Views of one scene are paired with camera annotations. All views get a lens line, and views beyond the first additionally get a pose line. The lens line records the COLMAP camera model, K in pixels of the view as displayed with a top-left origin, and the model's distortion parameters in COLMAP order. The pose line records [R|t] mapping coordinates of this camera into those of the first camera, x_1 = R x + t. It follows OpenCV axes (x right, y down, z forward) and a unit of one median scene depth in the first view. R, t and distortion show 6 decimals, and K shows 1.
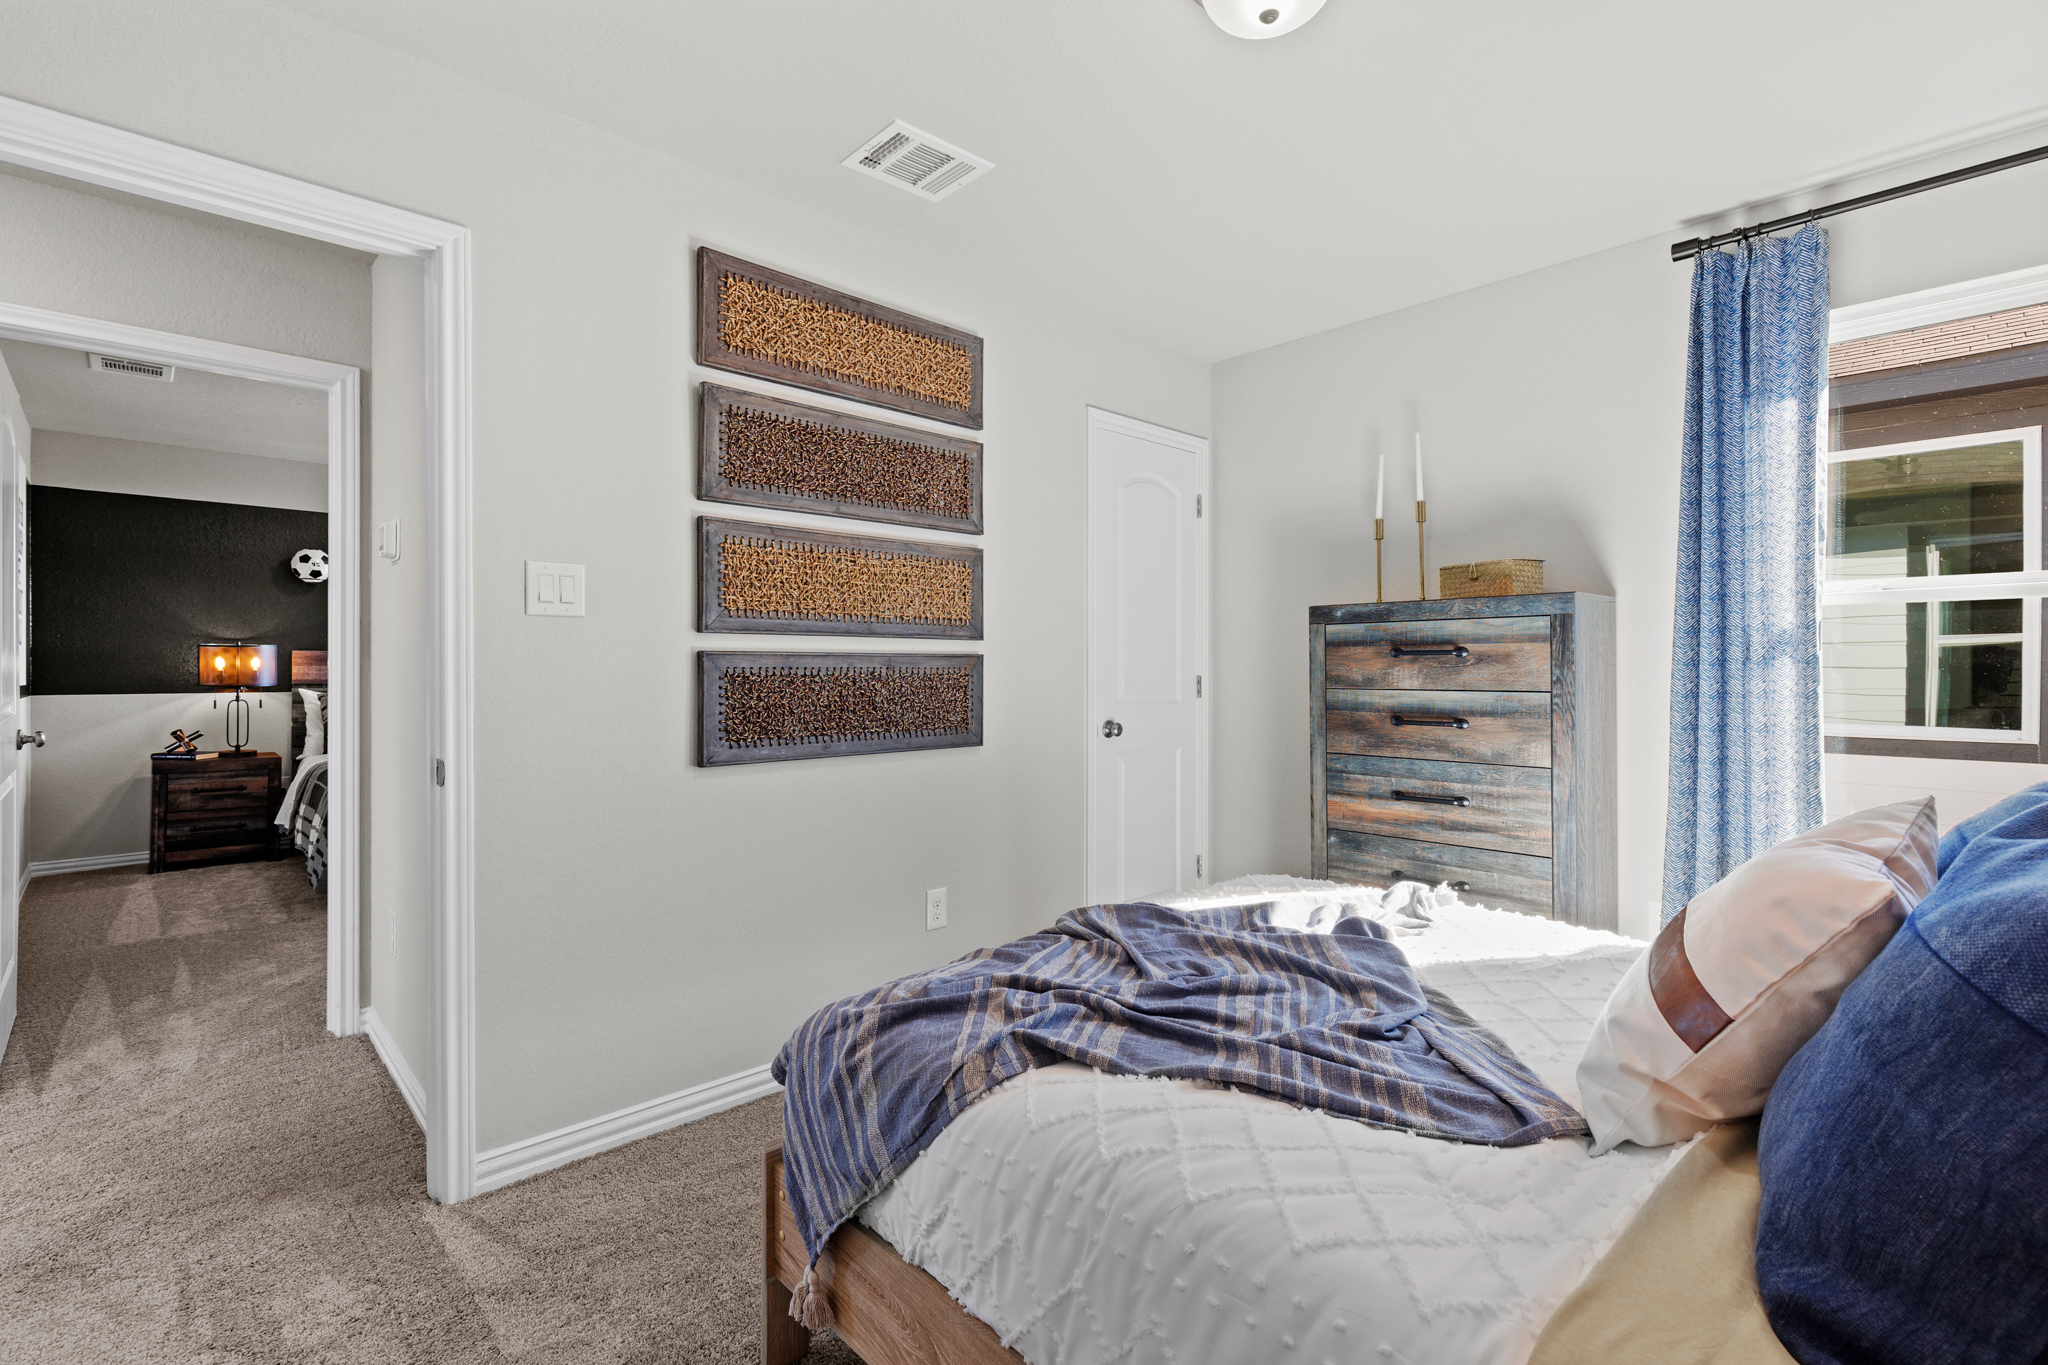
lens RADIAL K [[923.8, 0, 1024.2], [0, 923.8, 666.9], [0, 0, 1]] dist [0.006294, -0.000345]
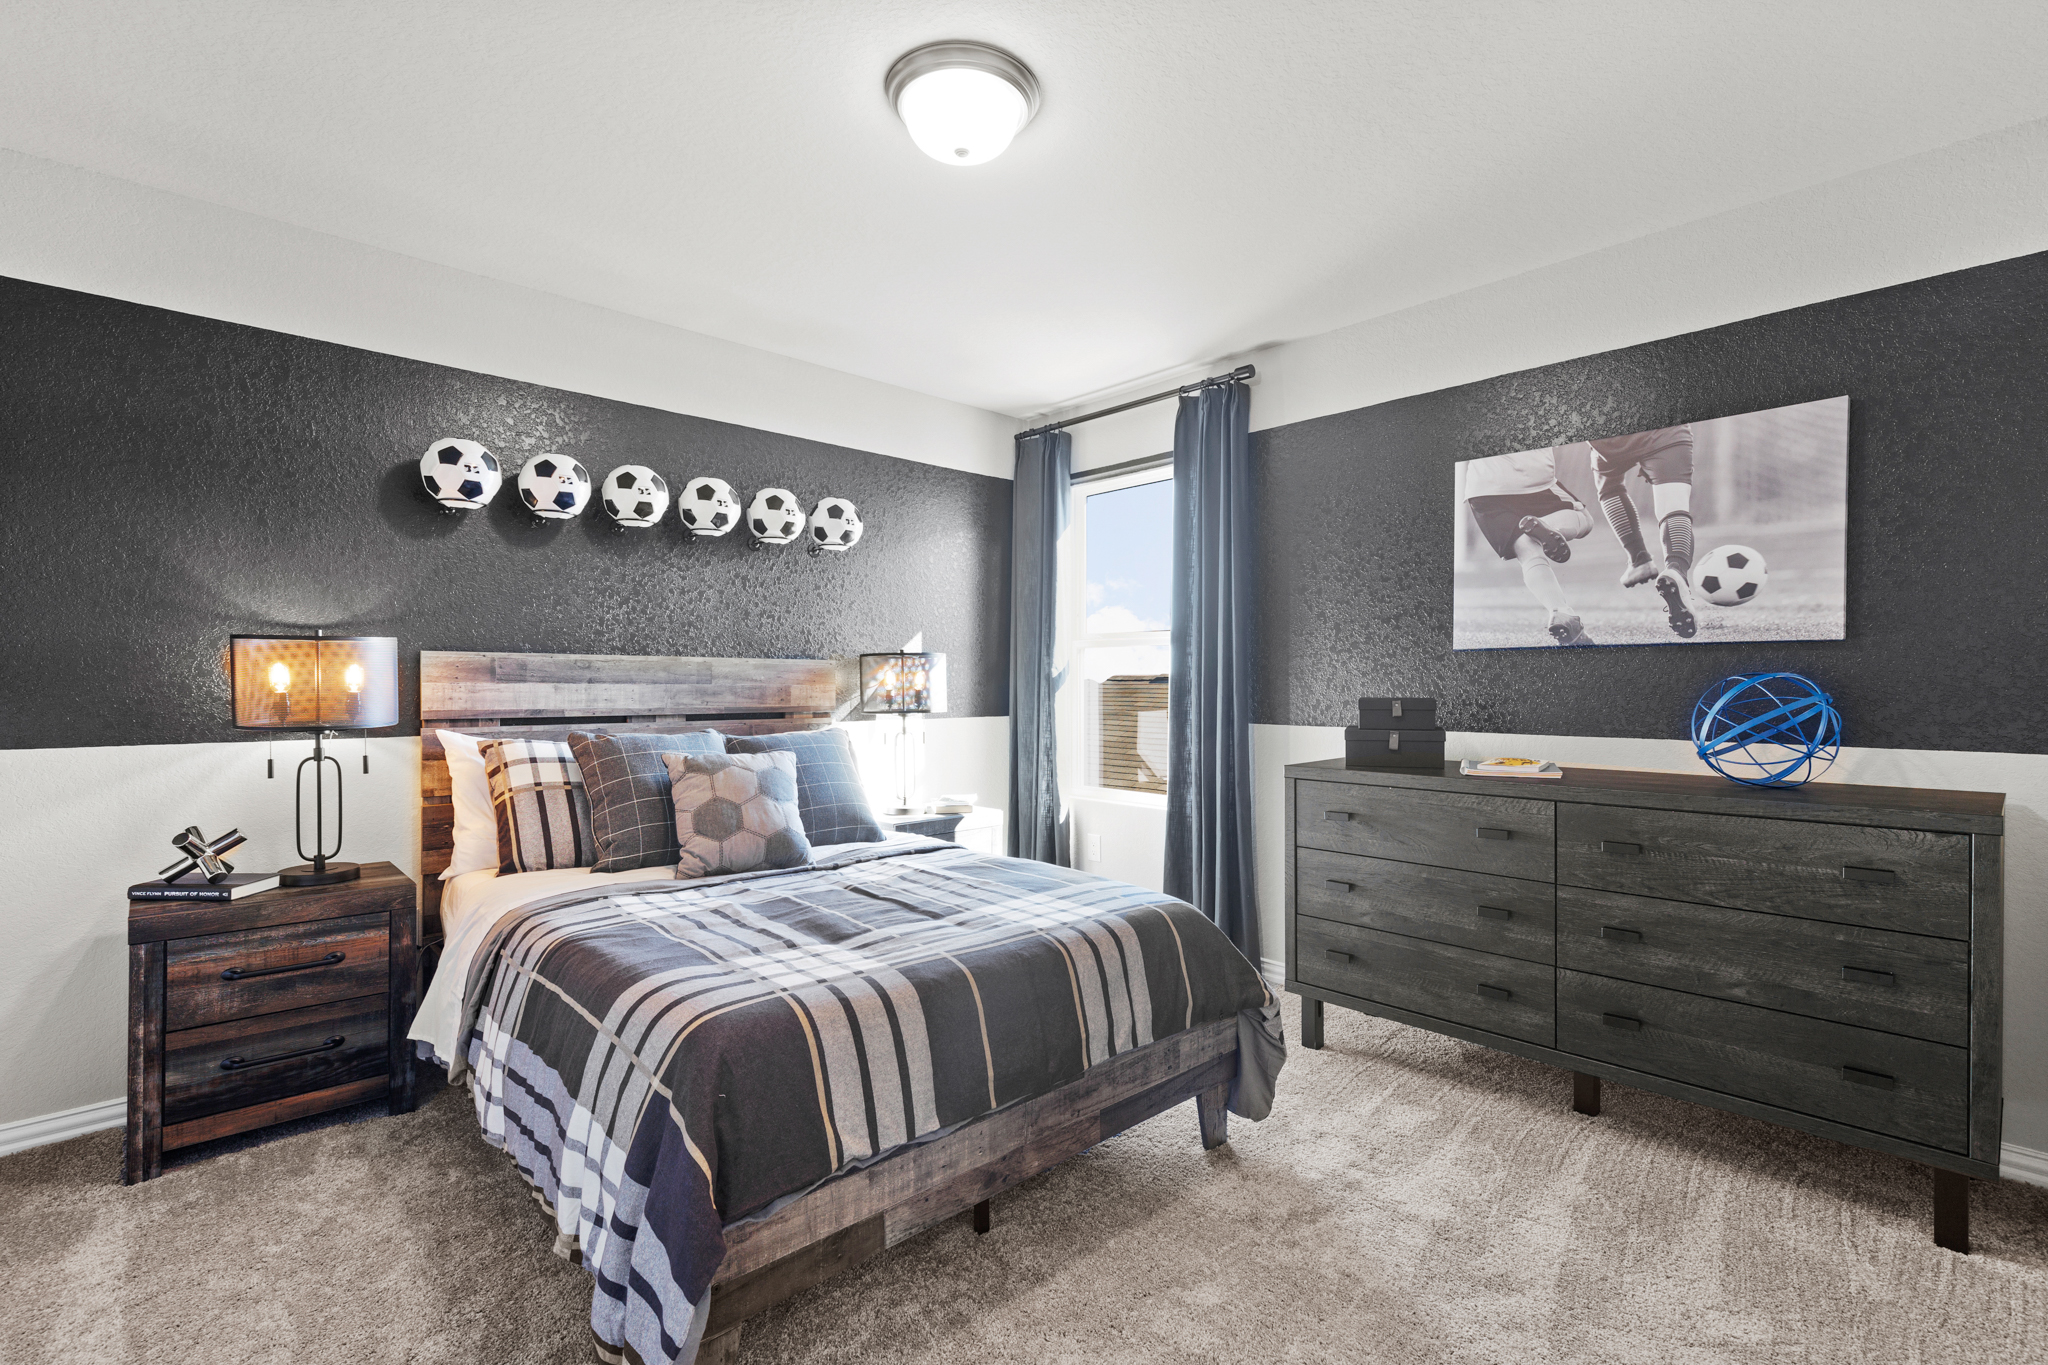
lens RADIAL K [[923.8, 0, 1024.8], [0, 923.8, 697.0], [0, 0, 1]] dist [0.006294, -0.000345]
pose [[0.999888, -0.004459, -0.014254, -0.496170], [0.004662, 0.999888, 0.014234, 0.001122], [0.014189, -0.014299, 0.999797, 0.552115]]
